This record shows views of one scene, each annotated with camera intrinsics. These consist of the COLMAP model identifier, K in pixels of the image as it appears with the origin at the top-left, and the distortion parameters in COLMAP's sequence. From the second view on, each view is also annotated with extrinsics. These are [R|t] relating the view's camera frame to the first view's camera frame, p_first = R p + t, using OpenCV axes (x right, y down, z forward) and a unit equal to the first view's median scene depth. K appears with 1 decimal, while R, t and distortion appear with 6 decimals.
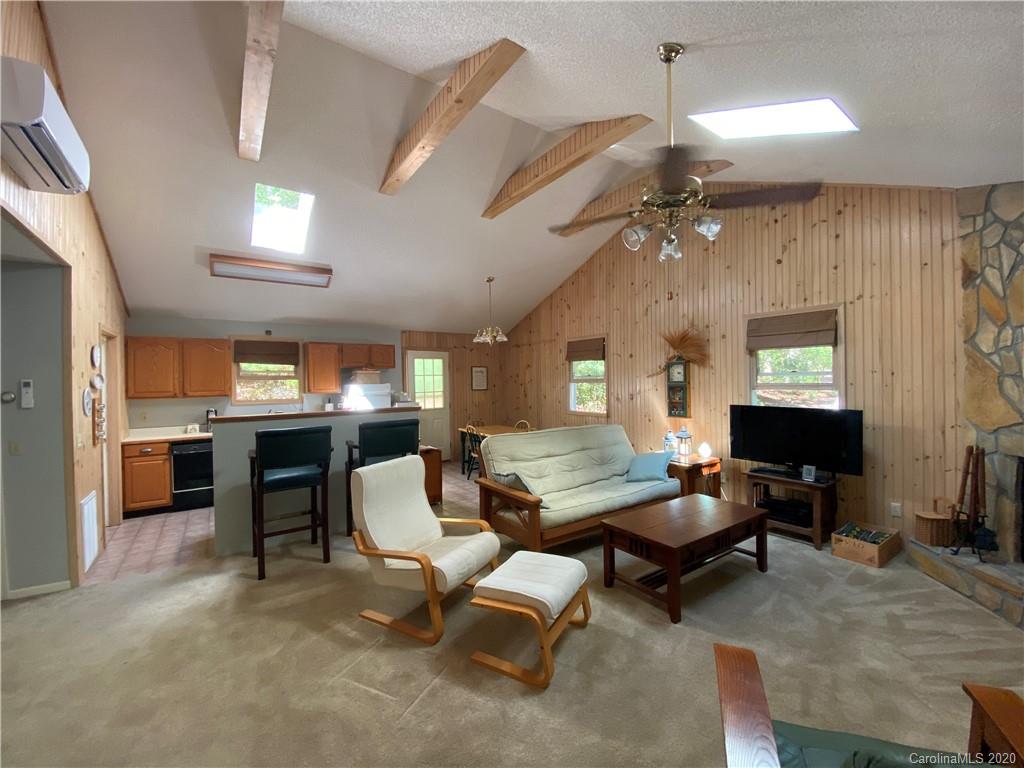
lens RADIAL K [[414.7, 0, 511.5], [0, 414.7, 381.9], [0, 0, 1]] dist [0.024186, -0.022838]
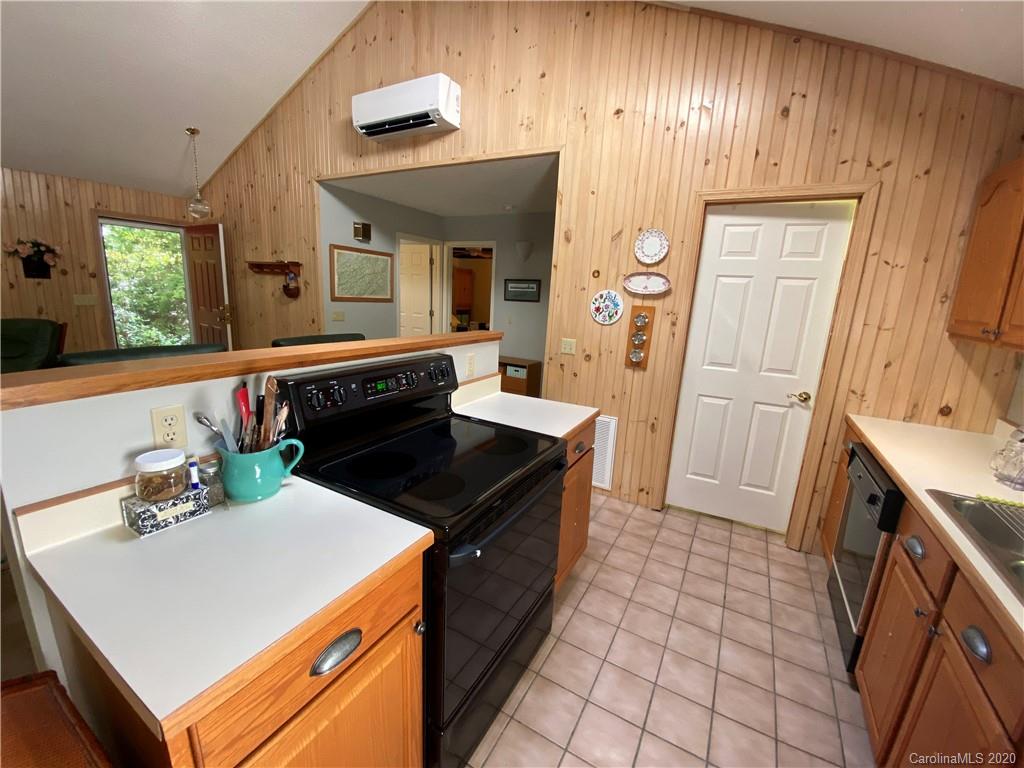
lens RADIAL K [[414.7, 0, 511.5], [0, 414.7, 381.9], [0, 0, 1]] dist [0.024186, -0.022838]
pose [[-0.906301, 0.055568, -0.418963, -0.346624], [-0.042834, 0.974137, 0.221861, 0.012415], [0.420456, 0.219019, -0.880482, 1.199830]]
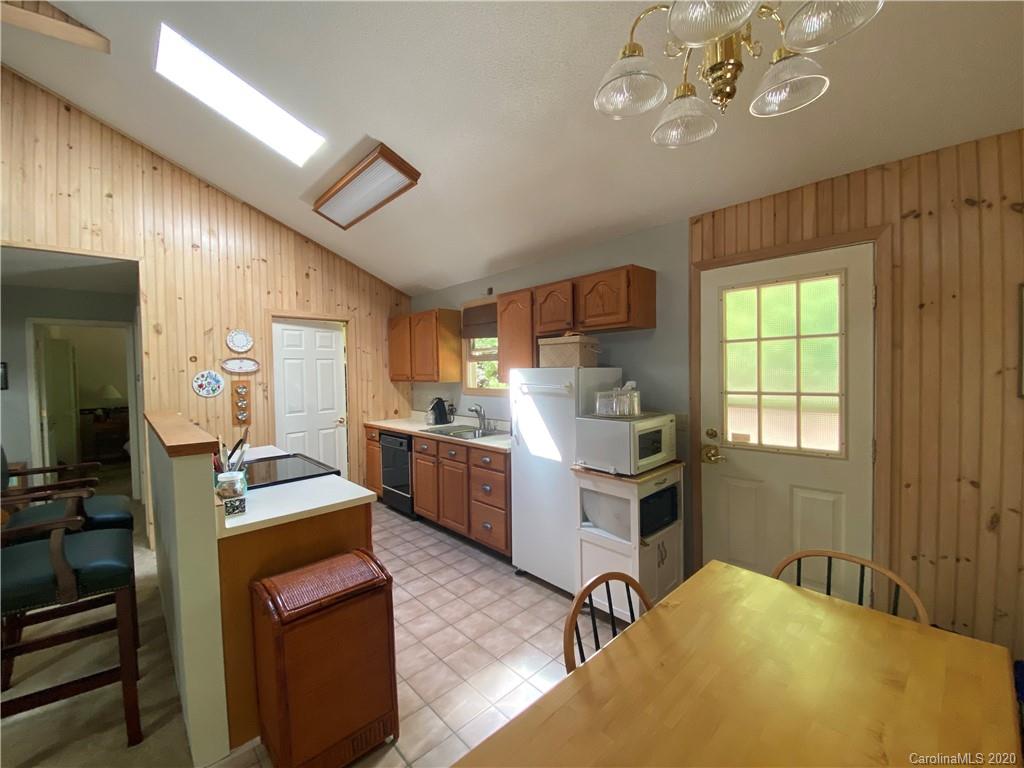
lens RADIAL K [[414.7, 0, 511.5], [0, 414.7, 381.9], [0, 0, 1]] dist [0.024186, -0.022838]
pose [[0.138088, 0.043649, -0.989458, 0.118797], [0.009143, 0.998930, 0.045343, 0.000543], [0.990378, -0.015308, 0.137541, 1.160909]]
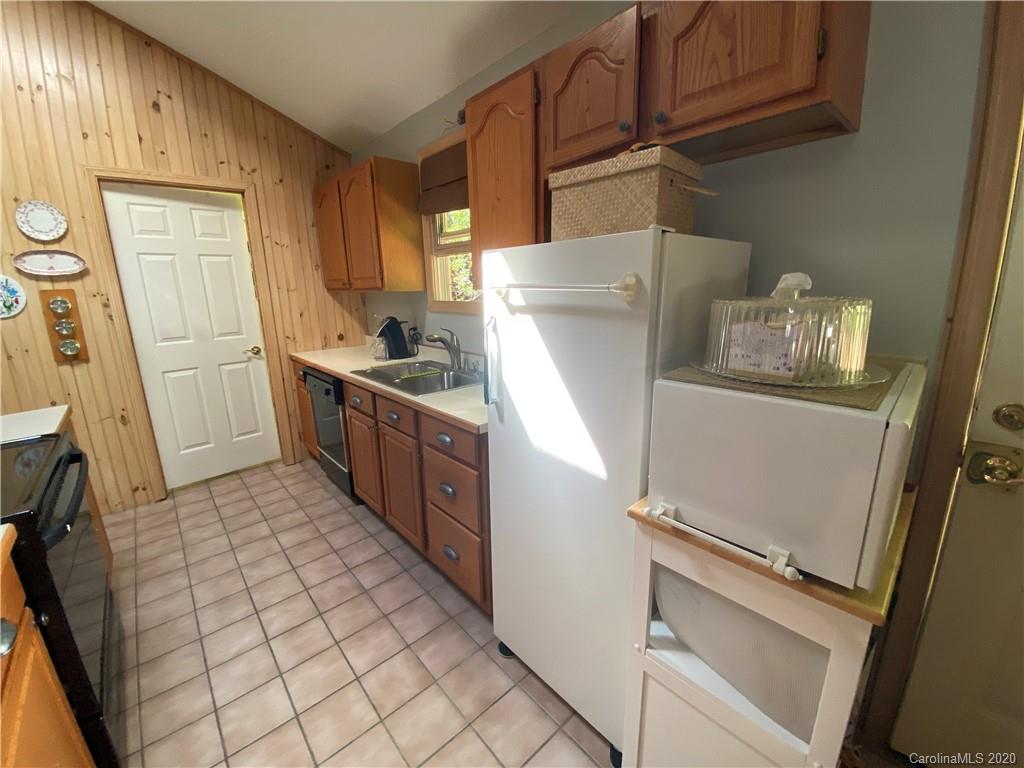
lens RADIAL K [[414.7, 0, 511.5], [0, 414.7, 381.9], [0, 0, 1]] dist [0.024186, -0.022838]
pose [[0.107693, 0.237826, -0.965319, -0.204048], [0.014047, 0.970505, 0.240671, 0.026036], [0.994085, -0.039478, 0.101176, 1.230649]]
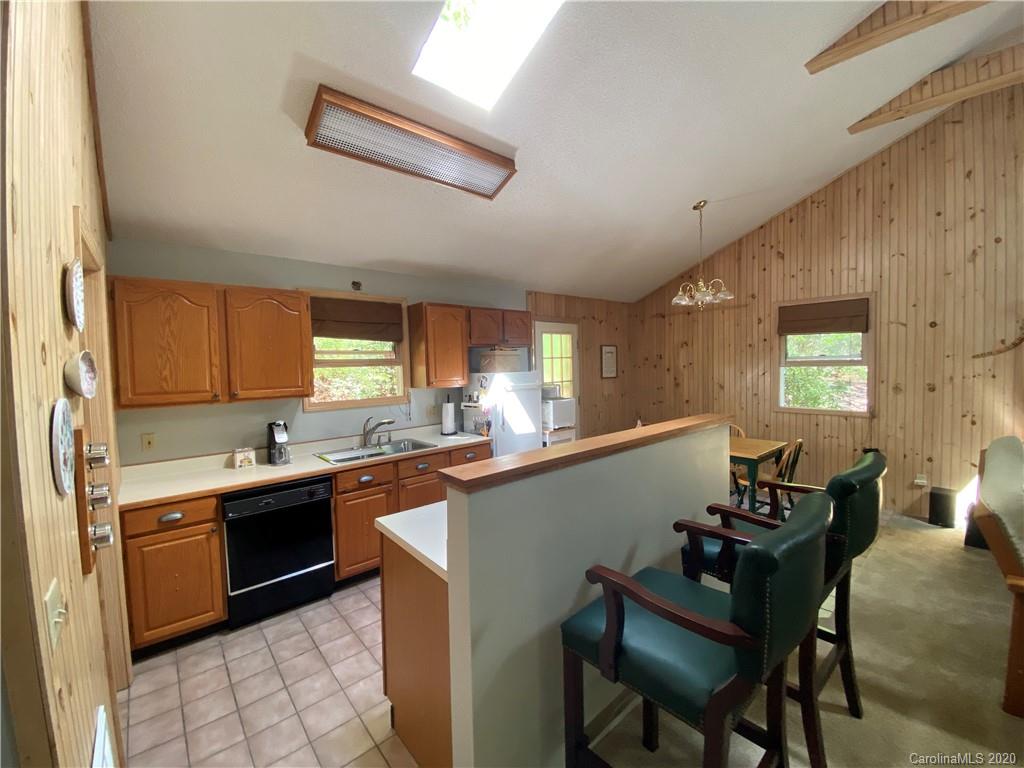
lens RADIAL K [[414.7, 0, 511.5], [0, 414.7, 381.9], [0, 0, 1]] dist [0.024186, -0.022838]
pose [[0.994910, -0.012872, 0.099942, -0.524553], [0.009136, 0.999245, 0.037754, -0.003764], [-0.100353, -0.036649, 0.994277, 0.483710]]
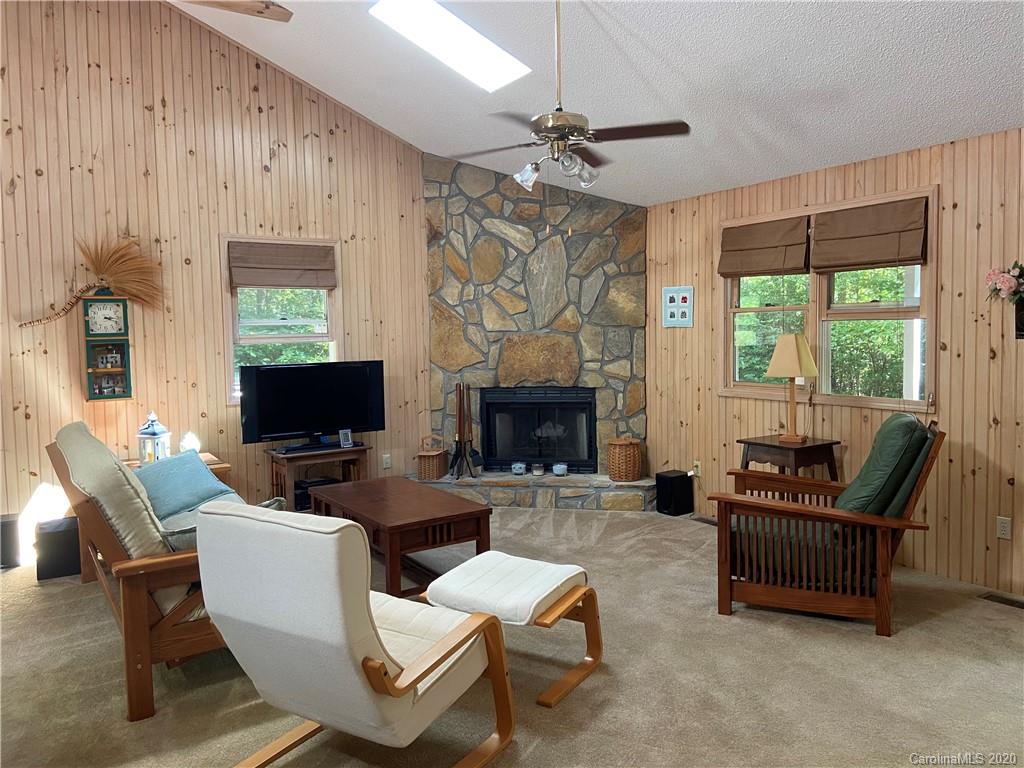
lens RADIAL K [[766.8, 0, 516.5], [0, 766.8, 378.0], [0, 0, 1]] dist [0.065981, -0.088902]
pose [[0.023981, -0.049014, 0.998510, -0.630053], [0.026125, 0.998487, 0.048385, 0.022364], [-0.999371, 0.024926, 0.025226, 0.462824]]
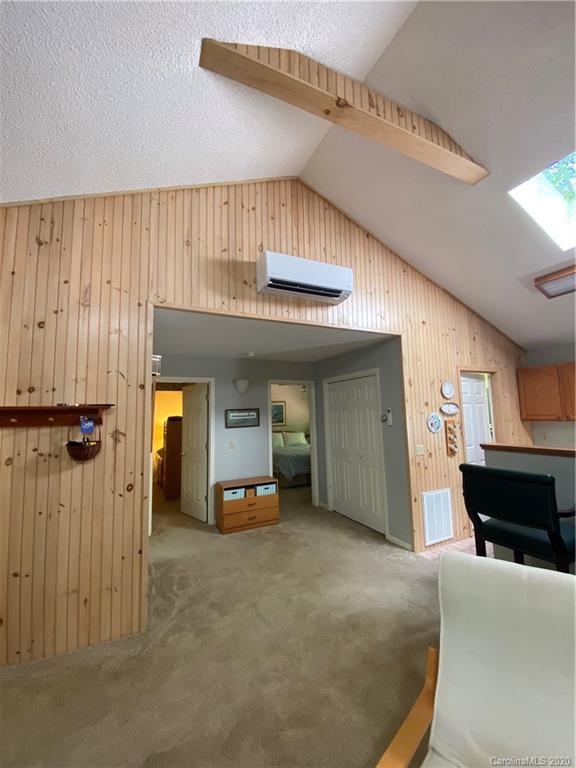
lens RADIAL K [[311.0, 0, 294.8], [0, 311.0, 382.3], [0, 0, 1]] dist [0.024186, -0.022838]
pose [[-0.163941, -0.078534, -0.983339, 0.091593], [0.021501, 0.996305, -0.083154, -0.008391], [0.986236, -0.034775, -0.161646, 0.500093]]
